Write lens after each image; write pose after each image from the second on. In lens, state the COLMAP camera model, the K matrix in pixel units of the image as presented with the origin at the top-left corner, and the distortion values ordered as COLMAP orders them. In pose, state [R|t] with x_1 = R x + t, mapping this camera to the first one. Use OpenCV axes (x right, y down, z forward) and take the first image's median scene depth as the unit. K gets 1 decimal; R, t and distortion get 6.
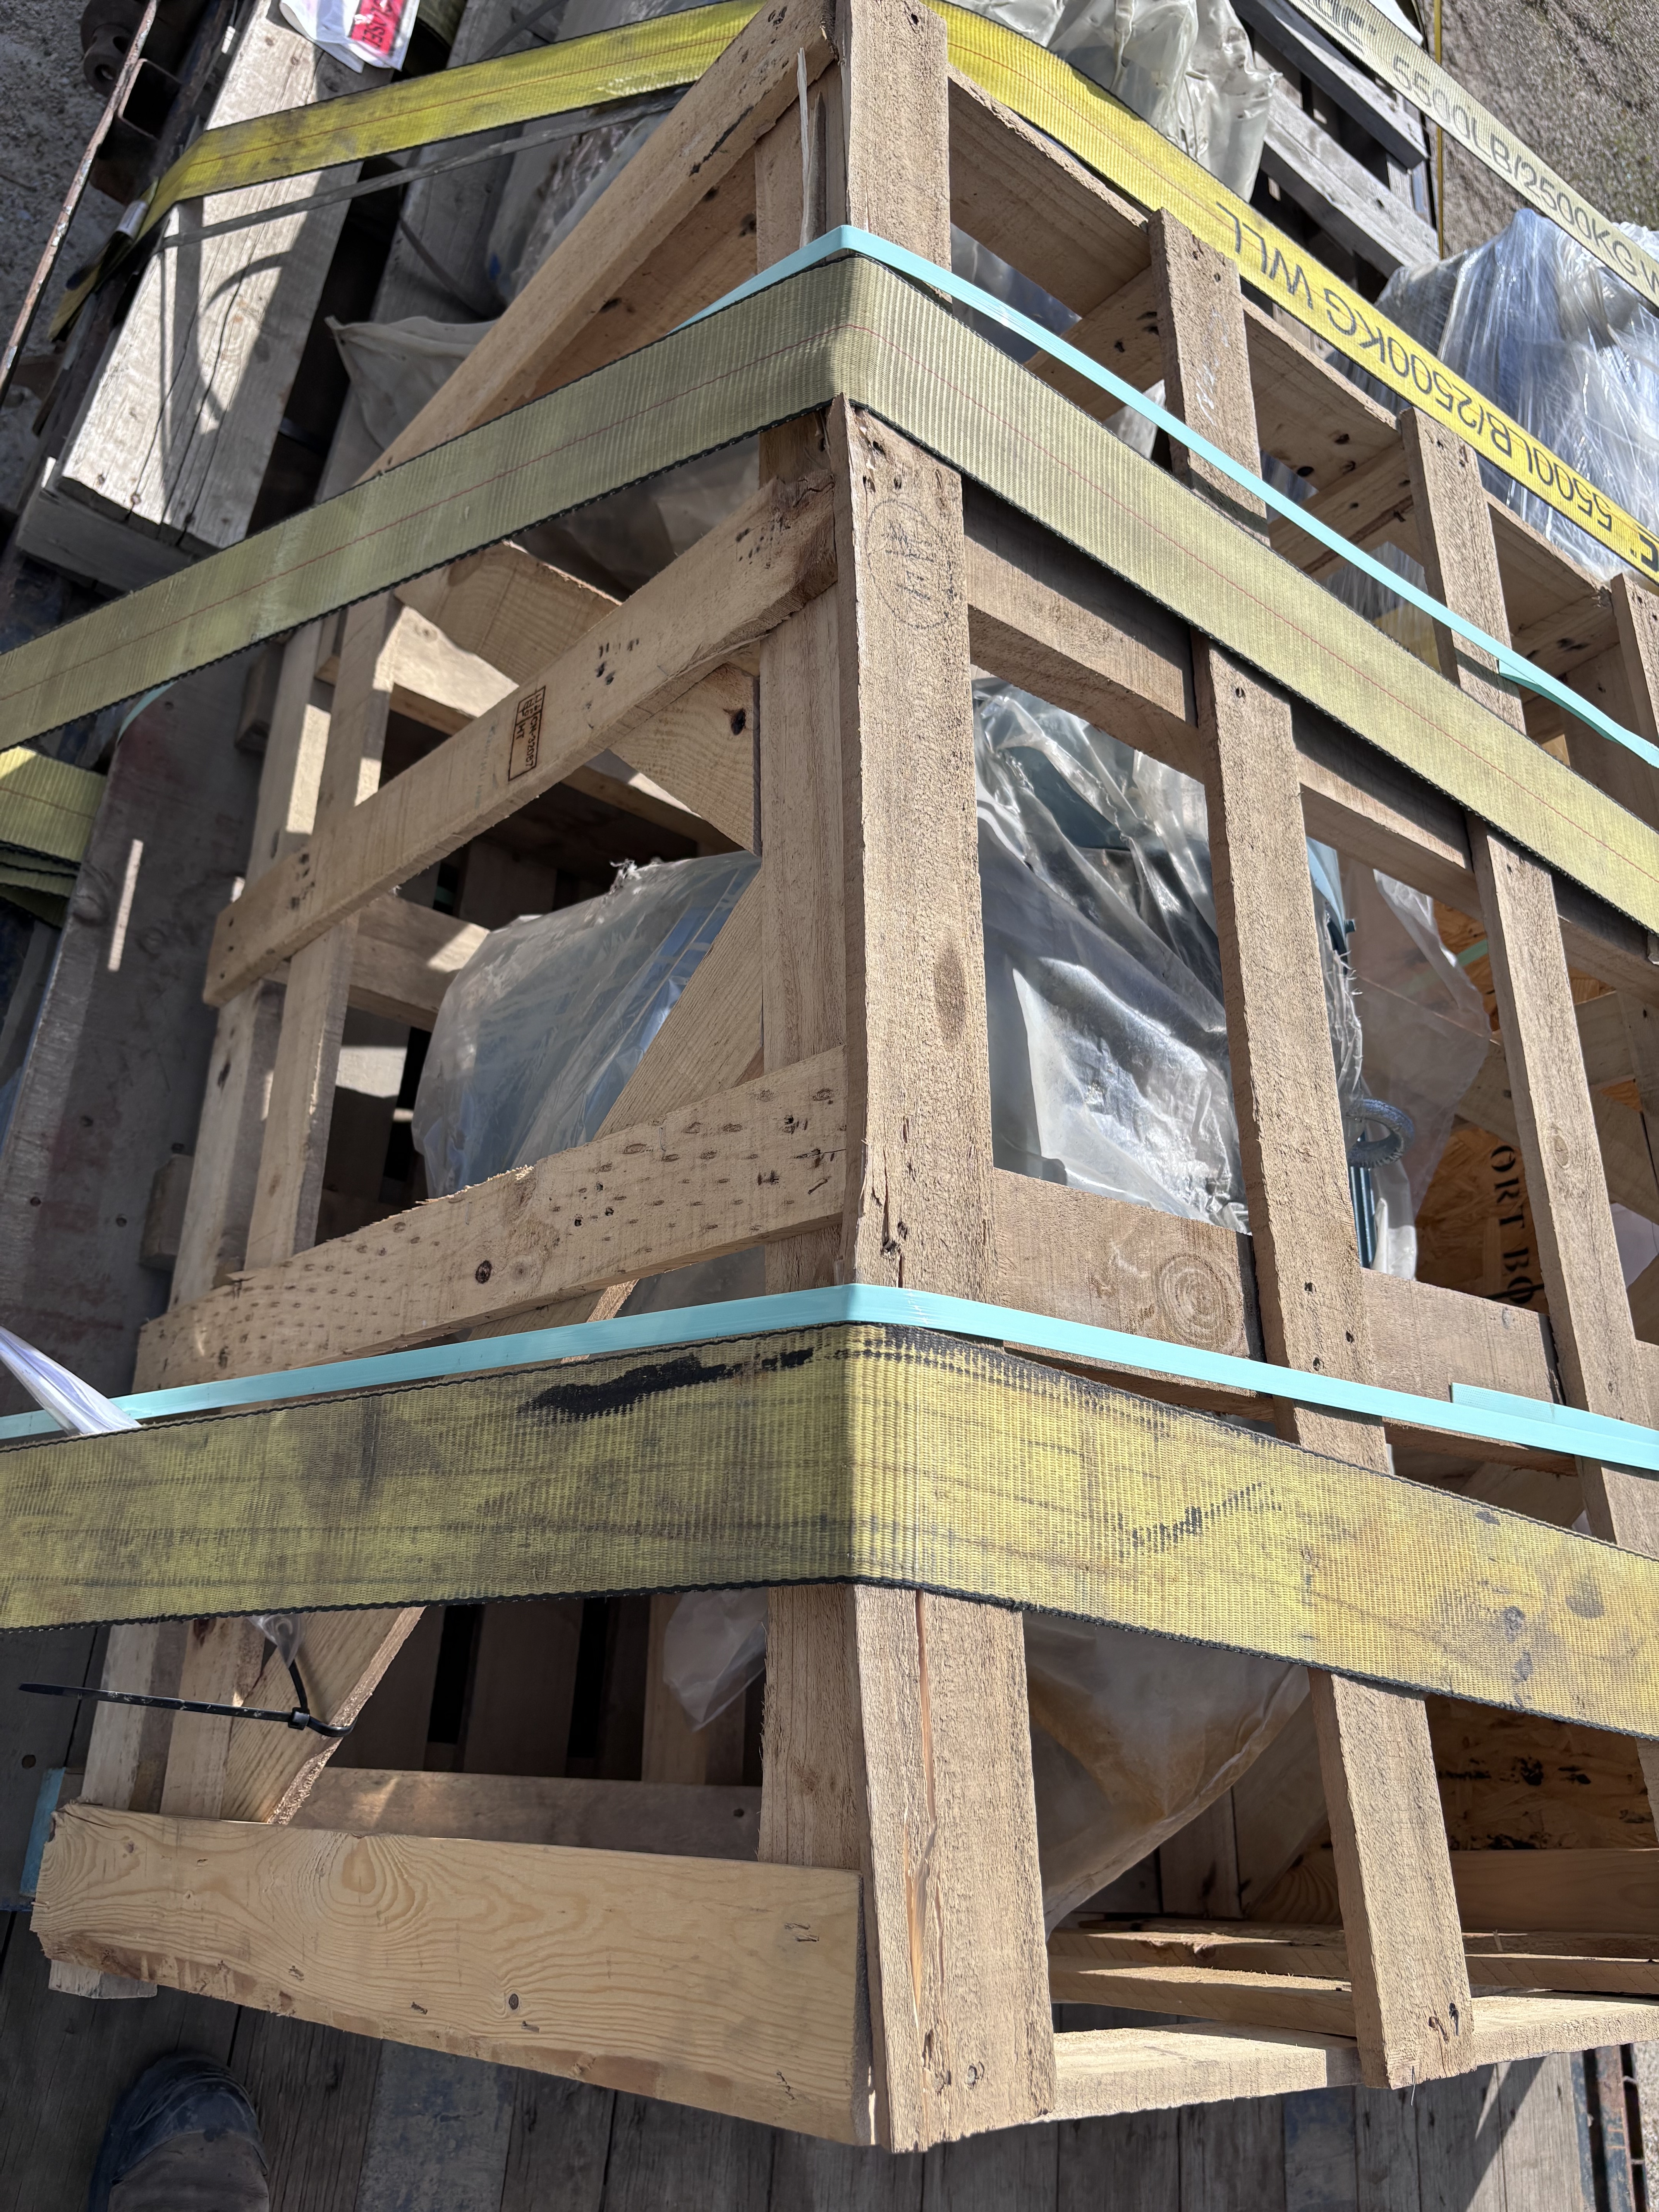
lens RADIAL K [[1696.1, 0, 836.9], [0, 1696.1, 1116.0], [0, 0, 1]] dist [-0.042949, 0.021706]
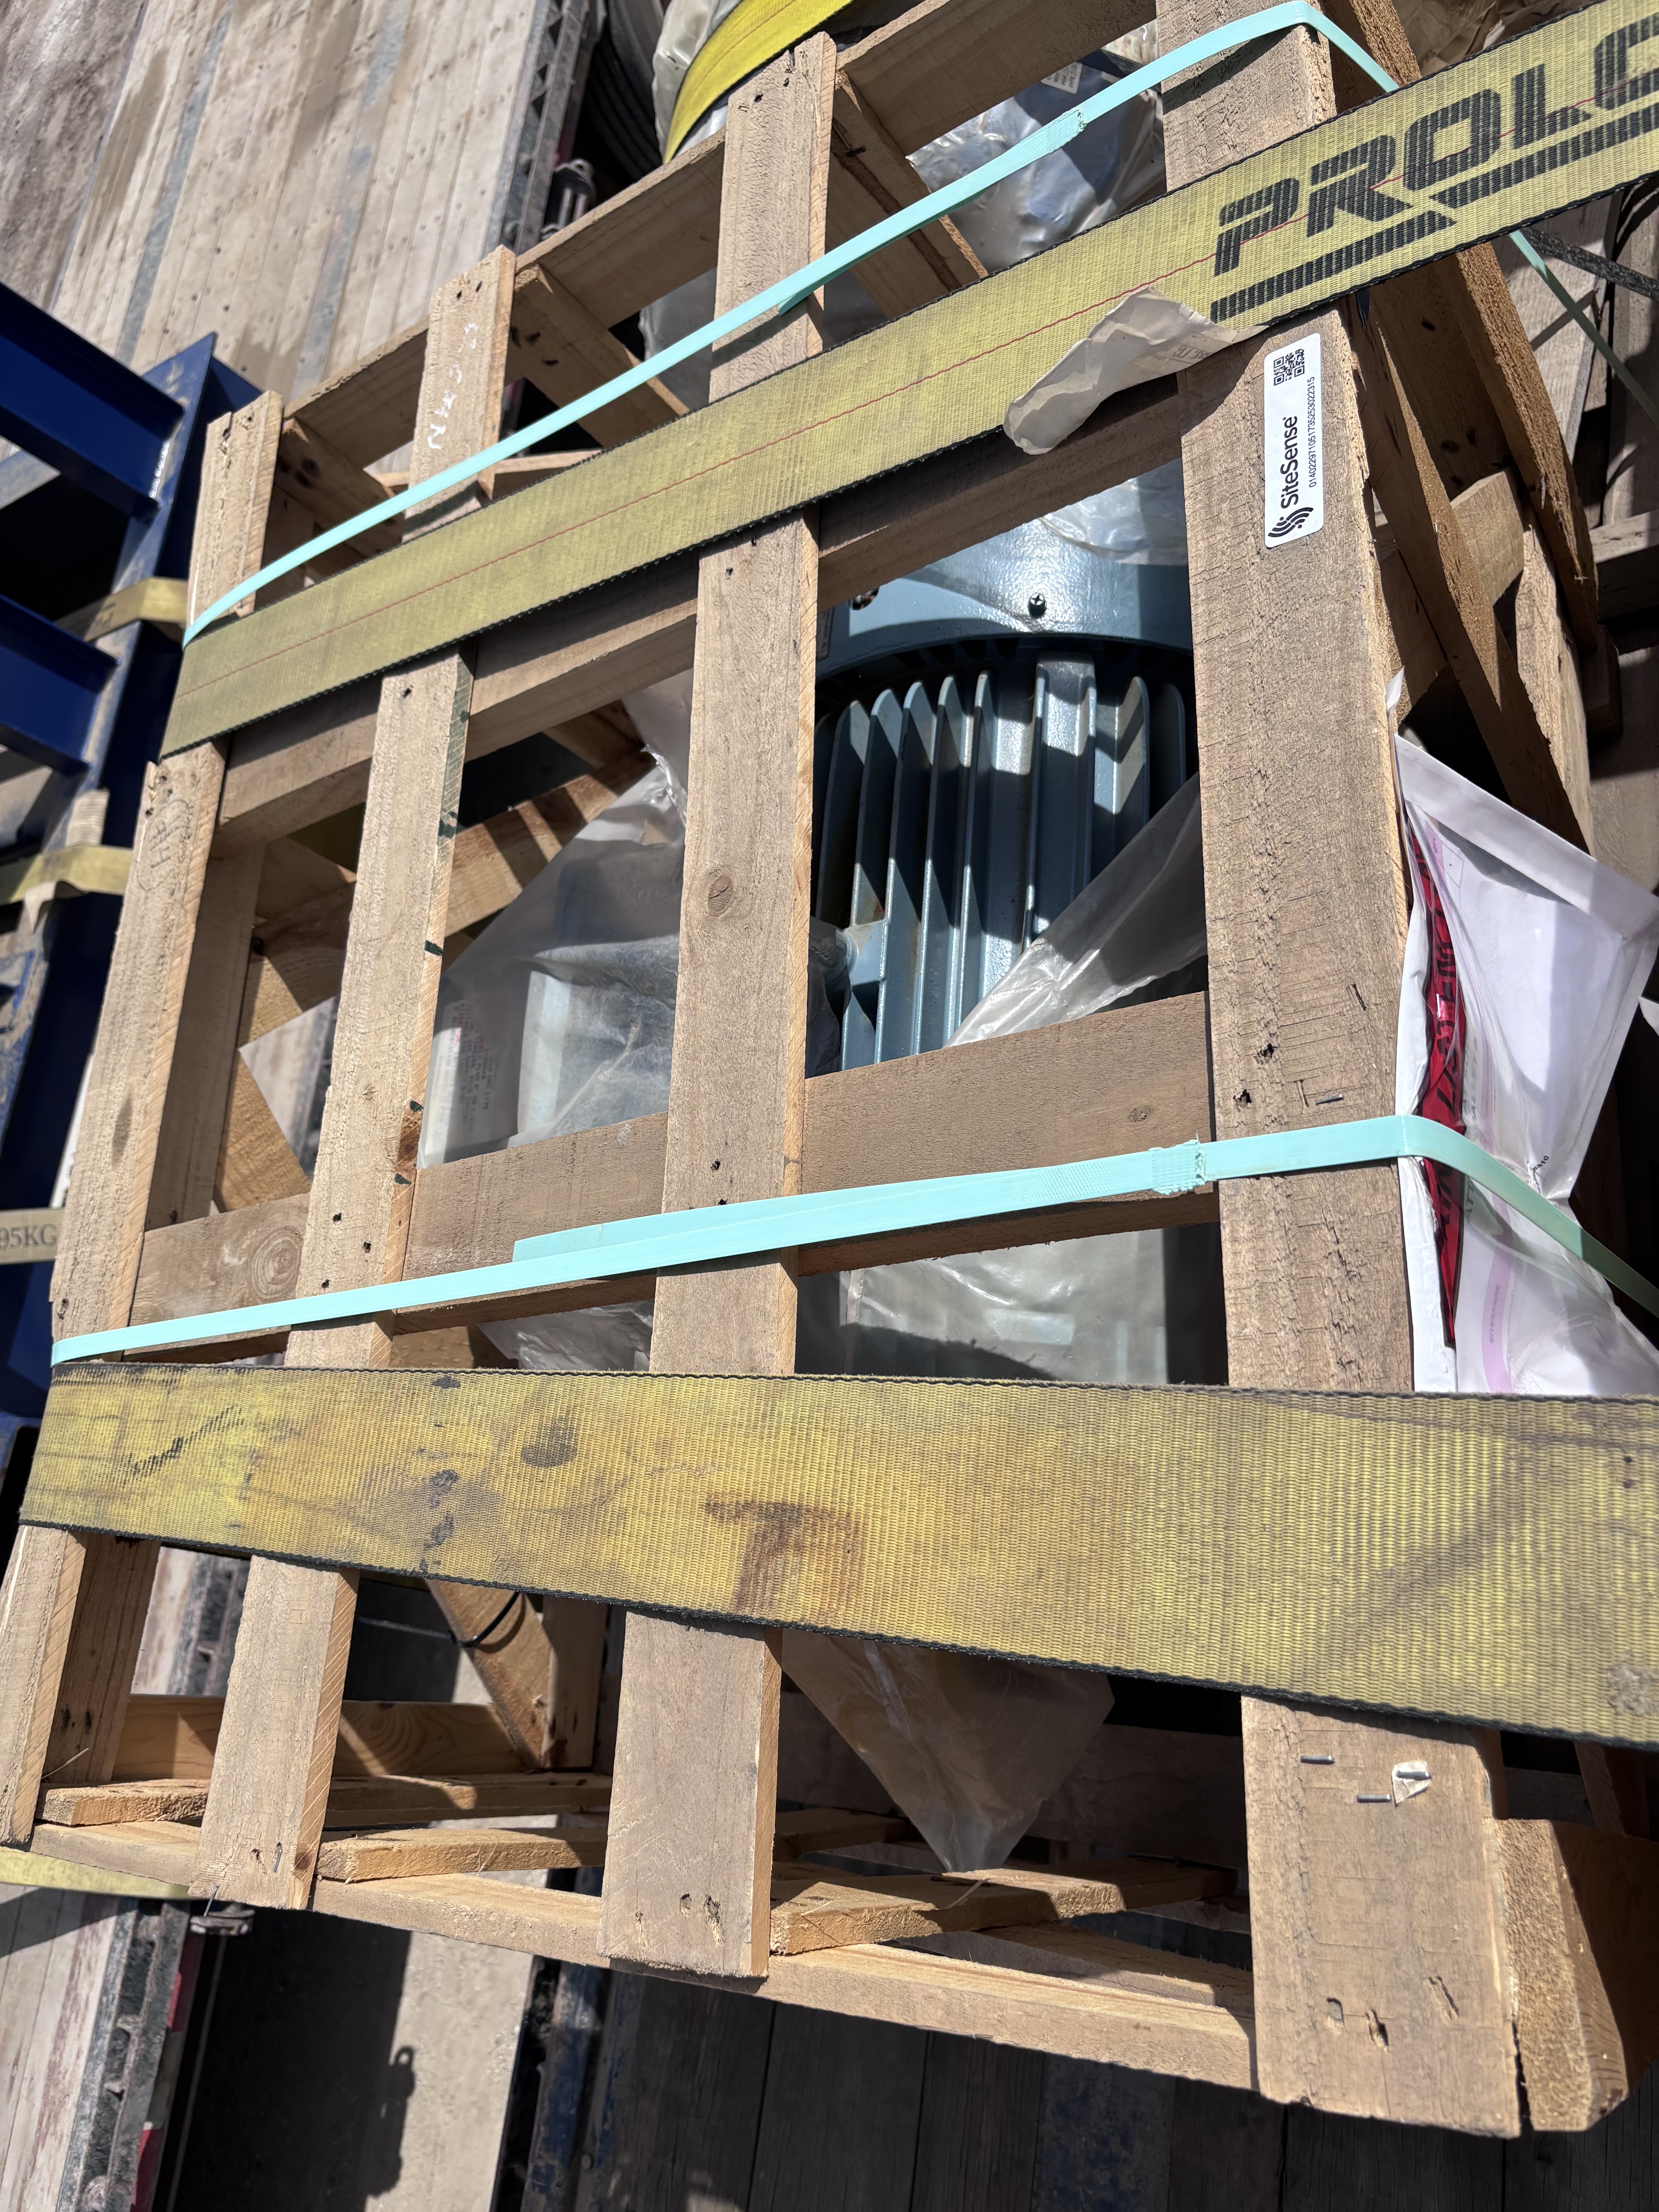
lens RADIAL K [[1696.1, 0, 839.5], [0, 1696.1, 1096.3], [0, 0, 1]] dist [-0.042949, 0.021706]
pose [[0.302570, -0.321754, -0.897177, 1.545988], [0.317162, 0.921643, -0.223567, 0.419102], [0.898810, -0.216905, 0.380910, 0.963758]]
